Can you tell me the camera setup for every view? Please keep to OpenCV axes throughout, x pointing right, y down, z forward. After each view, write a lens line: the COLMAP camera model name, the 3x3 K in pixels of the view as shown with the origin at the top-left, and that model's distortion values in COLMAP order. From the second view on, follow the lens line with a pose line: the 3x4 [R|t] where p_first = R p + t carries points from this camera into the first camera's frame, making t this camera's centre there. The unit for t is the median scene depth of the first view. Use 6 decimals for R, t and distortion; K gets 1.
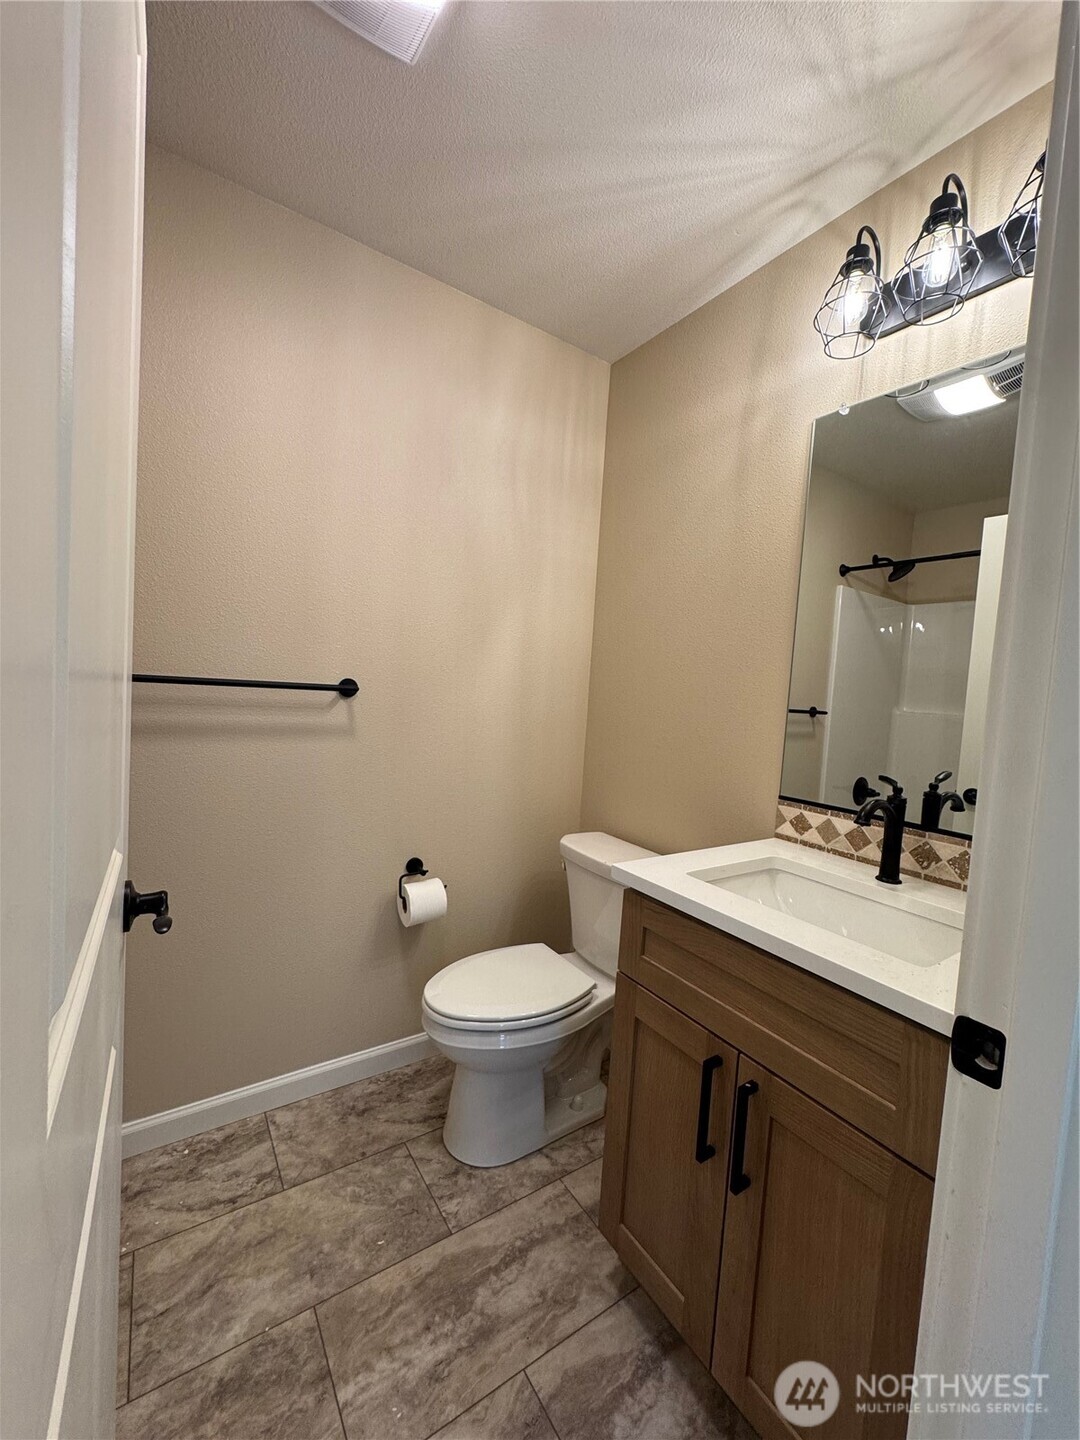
lens RADIAL K [[576.1, 0, 532.9], [0, 576.1, 720.3], [0, 0, 1]] dist [-0.007504, 0.001329]
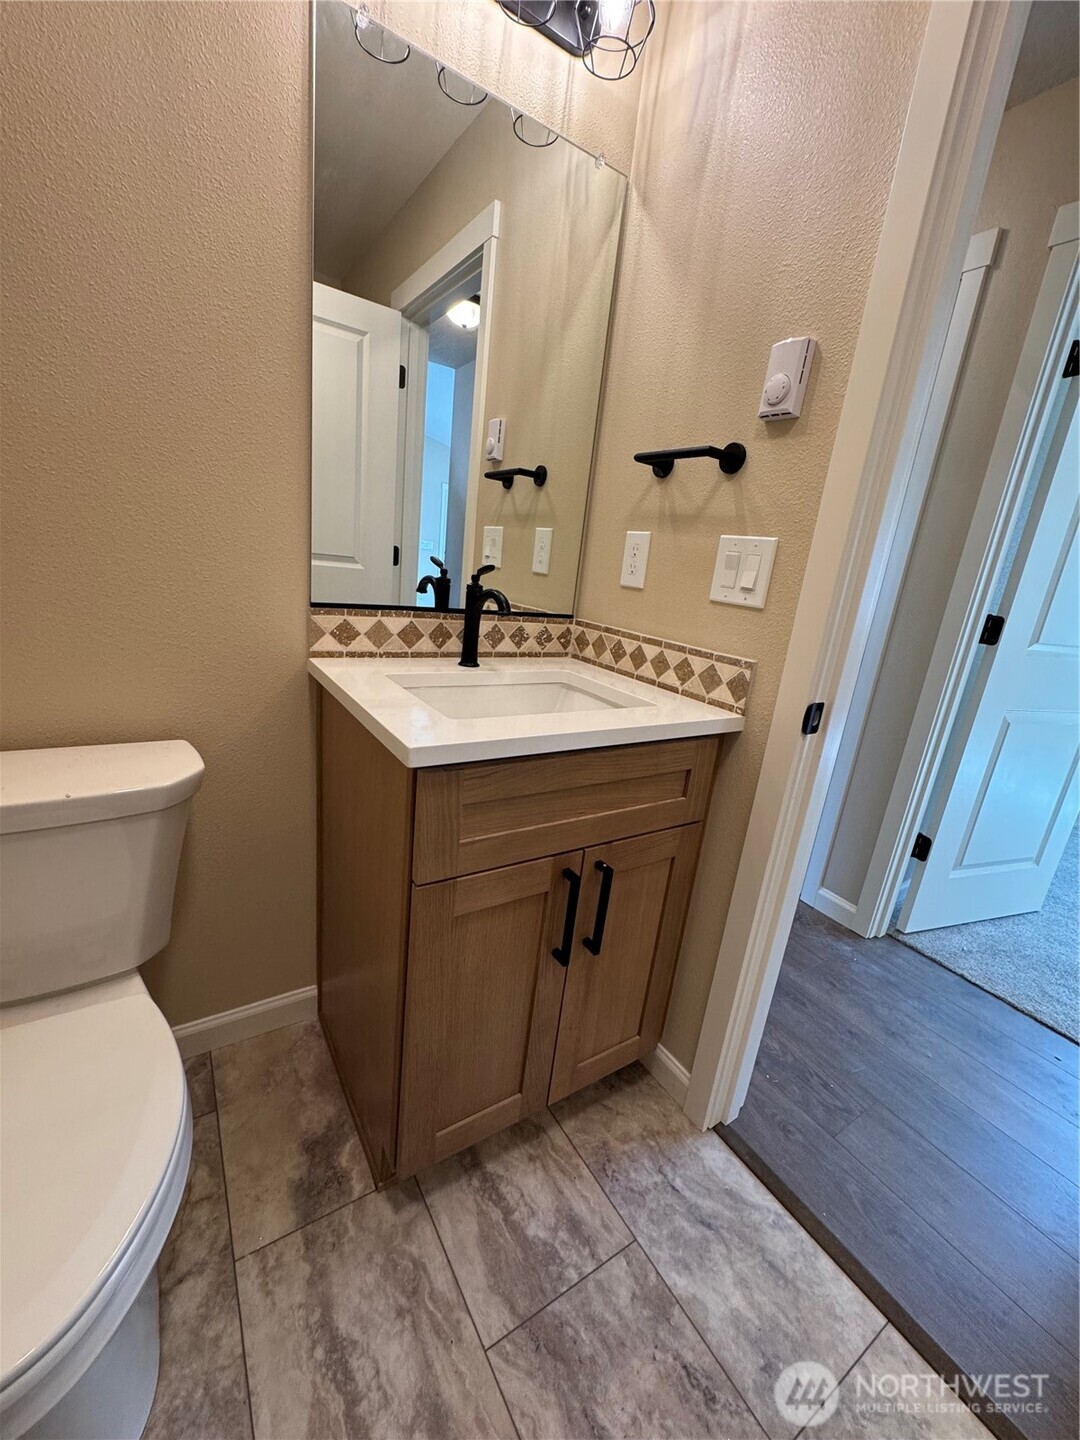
lens RADIAL K [[576.1, 0, 539.7], [0, 576.1, 723.9], [0, 0, 1]] dist [-0.007504, 0.001329]
pose [[0.010615, -0.335401, 0.942016, -0.434421], [-0.045067, 0.940951, 0.335530, 0.014202], [-0.998928, -0.046015, -0.005128, 0.868171]]
